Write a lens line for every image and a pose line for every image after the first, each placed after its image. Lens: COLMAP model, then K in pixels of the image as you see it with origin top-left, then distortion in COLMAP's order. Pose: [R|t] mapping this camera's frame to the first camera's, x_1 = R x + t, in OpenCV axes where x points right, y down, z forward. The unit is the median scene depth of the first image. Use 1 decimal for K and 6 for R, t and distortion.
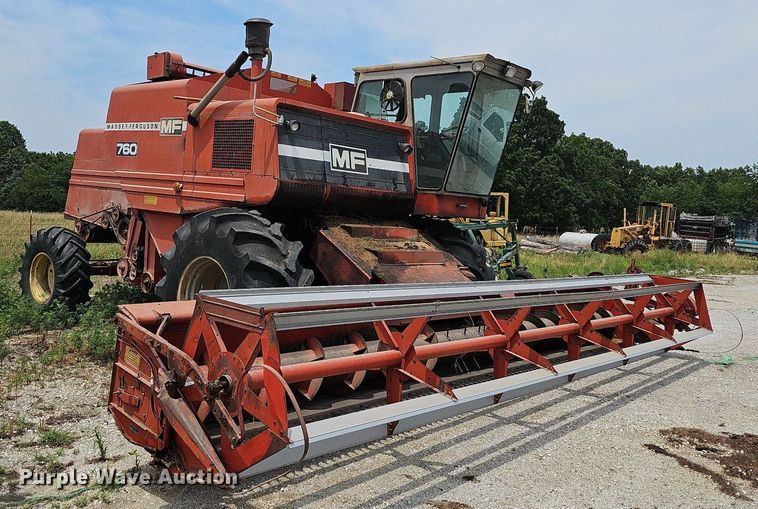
lens RADIAL K [[698.6, 0, 373.9], [0, 698.6, 251.4], [0, 0, 1]] dist [0.035089, 0.000000]
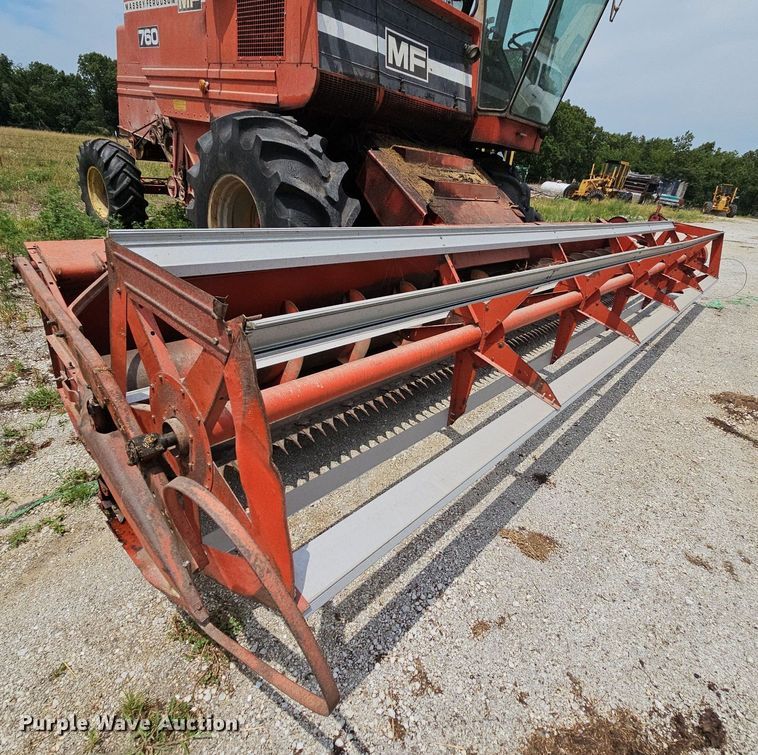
lens RADIAL K [[457.9, 0, 383.1], [0, 457.9, 375.6], [0, 0, 1]] dist [0.003988, 0.008866]
pose [[0.997999, 0.061460, -0.014852, -0.033070], [-0.051343, 0.924800, 0.376973, 0.011373], [0.036904, -0.375456, 0.926105, 0.361374]]
